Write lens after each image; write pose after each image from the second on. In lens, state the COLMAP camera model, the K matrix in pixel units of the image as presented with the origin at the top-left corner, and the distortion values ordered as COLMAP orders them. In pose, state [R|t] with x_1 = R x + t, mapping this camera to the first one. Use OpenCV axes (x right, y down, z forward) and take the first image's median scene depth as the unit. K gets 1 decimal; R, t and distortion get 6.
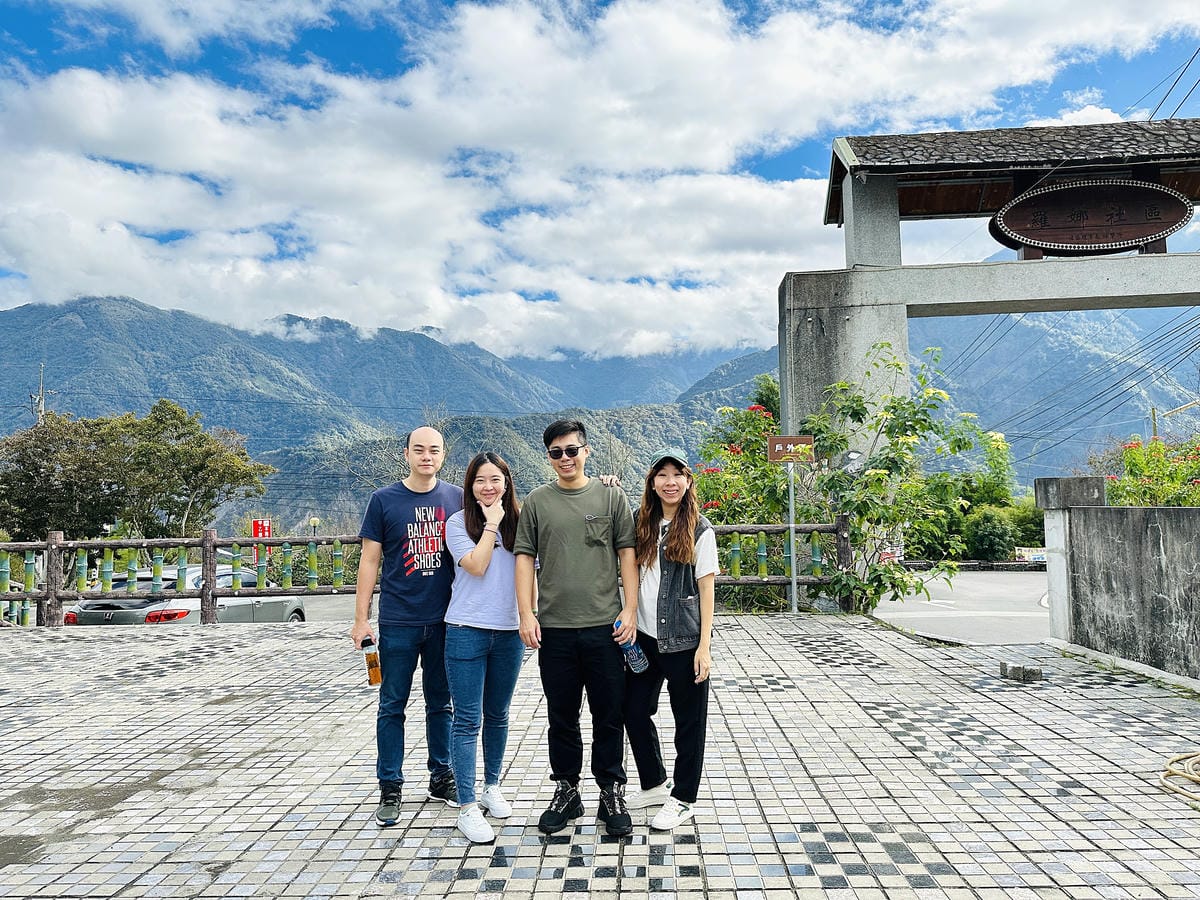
lens RADIAL K [[833.8, 0, 637.6], [0, 833.8, 438.8], [0, 0, 1]] dist [0.031285, -0.070320]
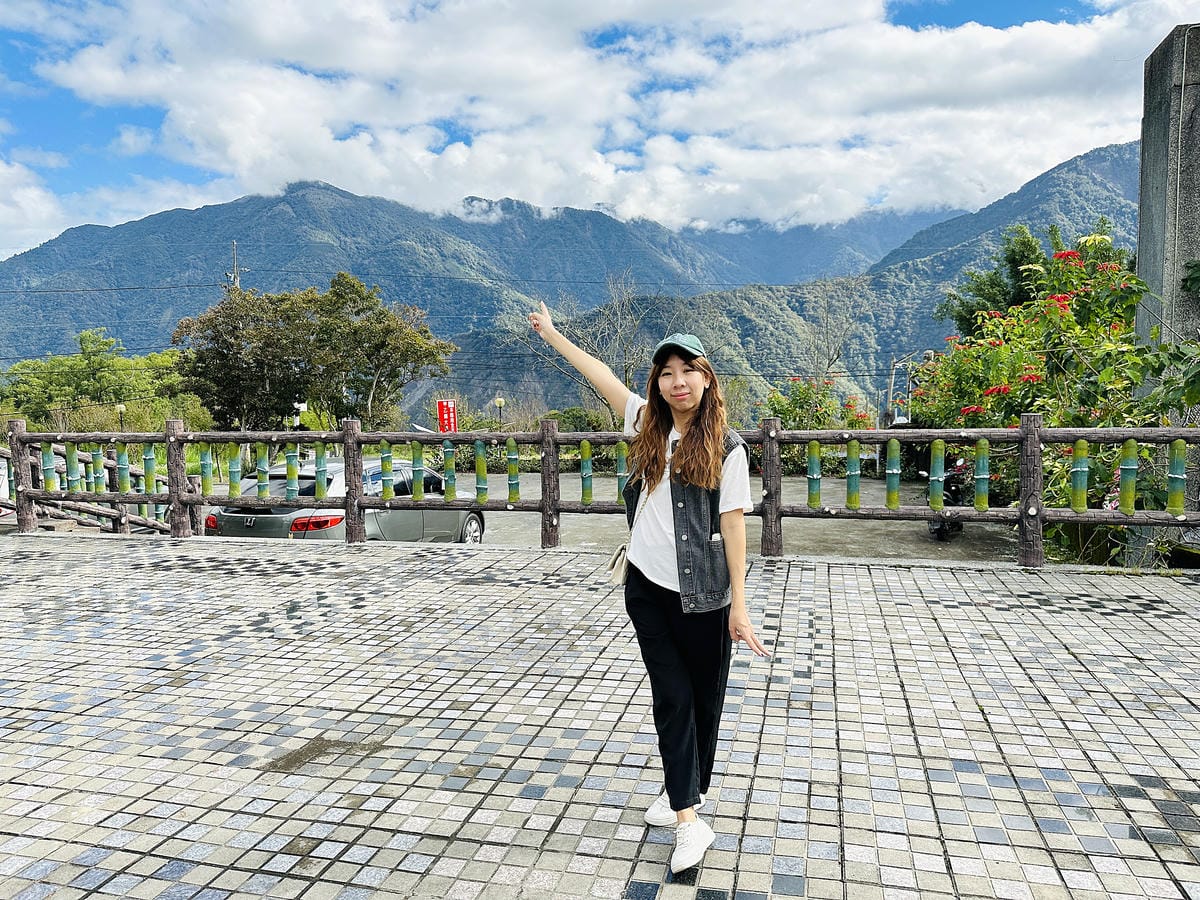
lens RADIAL K [[831.7, 0, 600.0], [0, 831.7, 450.0], [0, 0, 1]] dist [0.162461, -0.235107]
pose [[0.968144, 0.026773, -0.248959, -0.038791], [0.012168, 0.988062, 0.153576, 0.007639], [0.250099, -0.151713, 0.956260, 0.121801]]
